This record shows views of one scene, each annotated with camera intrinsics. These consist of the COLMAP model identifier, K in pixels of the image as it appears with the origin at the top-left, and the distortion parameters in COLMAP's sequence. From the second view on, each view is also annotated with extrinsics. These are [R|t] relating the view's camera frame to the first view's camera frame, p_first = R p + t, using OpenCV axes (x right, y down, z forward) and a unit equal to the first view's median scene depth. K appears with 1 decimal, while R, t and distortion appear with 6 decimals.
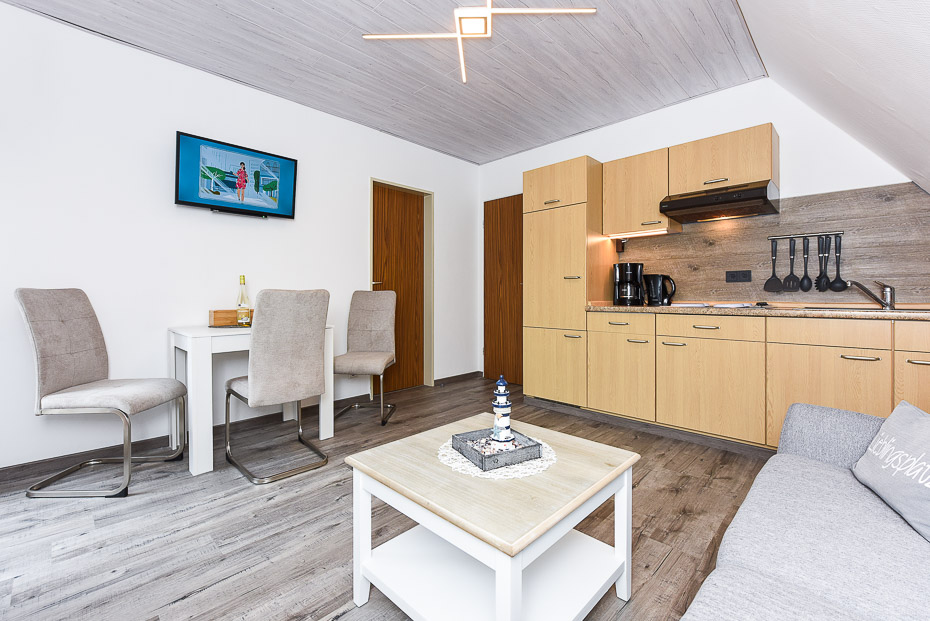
lens RADIAL K [[409.6, 0, 464.2], [0, 409.6, 292.7], [0, 0, 1]] dist [-0.000803, 0.000049]
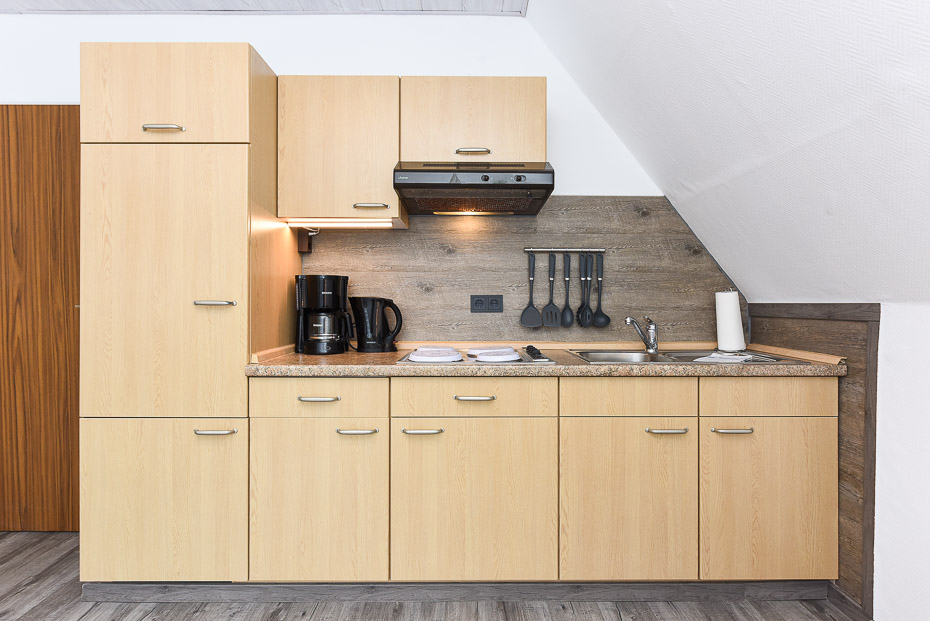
lens RADIAL K [[489.5, 0, 468.3], [0, 489.5, 297.4], [0, 0, 1]] dist [-0.004384, -0.000600]
pose [[0.697833, -0.000338, 0.716261, 0.077535], [-0.007471, 0.999942, 0.007751, -0.054076], [-0.716222, -0.010761, 0.697790, 0.452867]]
